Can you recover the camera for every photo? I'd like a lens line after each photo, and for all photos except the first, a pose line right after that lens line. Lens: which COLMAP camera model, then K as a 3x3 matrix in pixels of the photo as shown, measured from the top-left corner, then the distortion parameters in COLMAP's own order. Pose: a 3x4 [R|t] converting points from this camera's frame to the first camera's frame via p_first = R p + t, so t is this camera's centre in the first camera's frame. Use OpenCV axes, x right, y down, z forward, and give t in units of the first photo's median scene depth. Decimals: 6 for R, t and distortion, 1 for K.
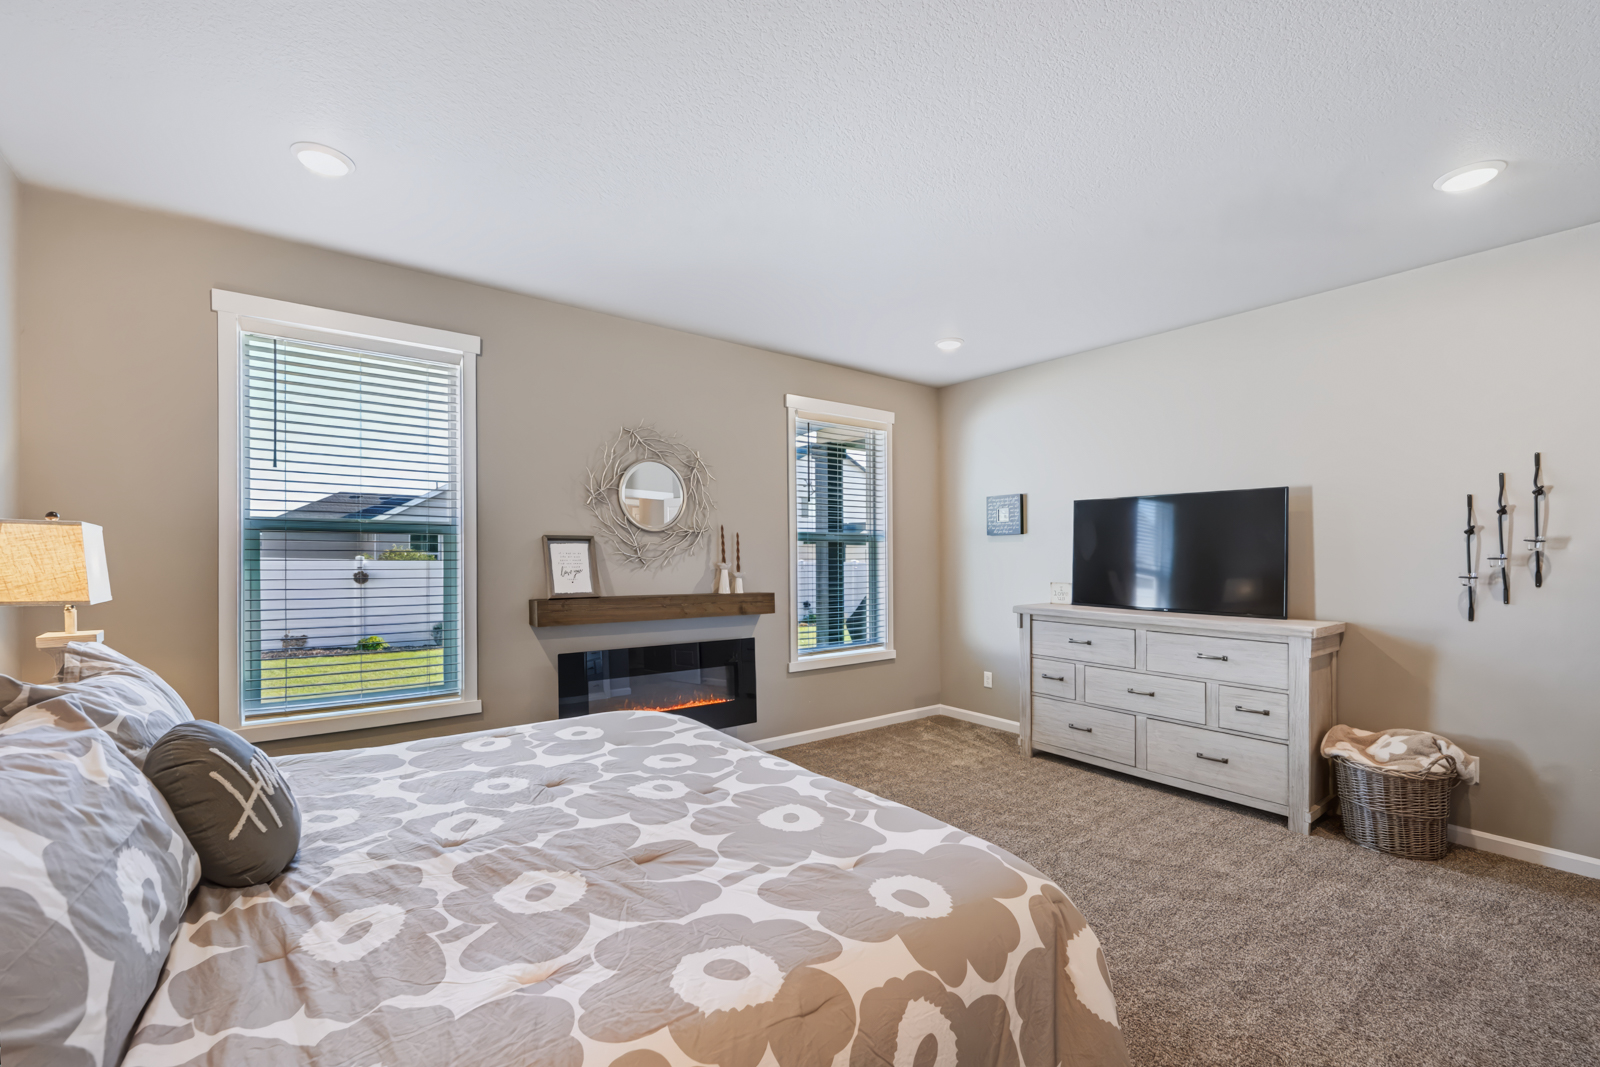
lens RADIAL K [[664.0, 0, 799.6], [0, 664.0, 548.8], [0, 0, 1]] dist [-0.000903, 0.000032]
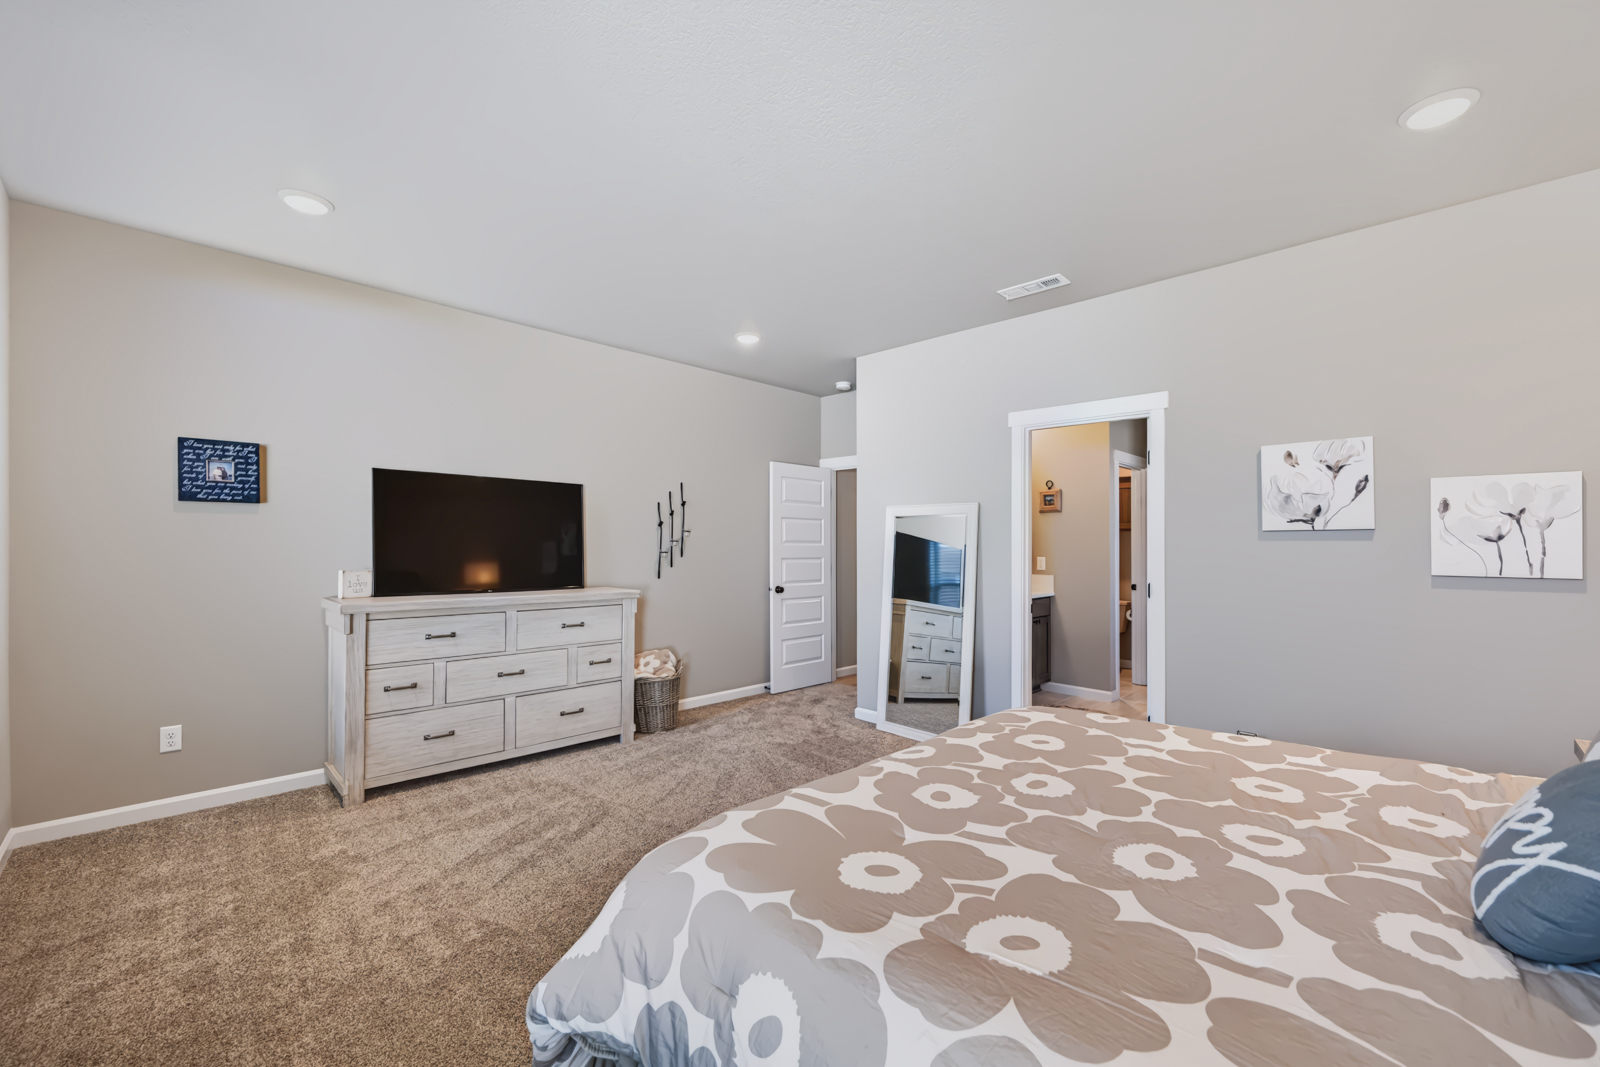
lens RADIAL K [[647.8, 0, 804.8], [0, 647.8, 536.8], [0, 0, 1]] dist [0.001919, 0.000121]
pose [[-0.137897, 0.005542, 0.990431, -0.573161], [-0.020917, 0.999745, -0.008506, 0.009683], [-0.990226, -0.021890, -0.137746, 0.774098]]
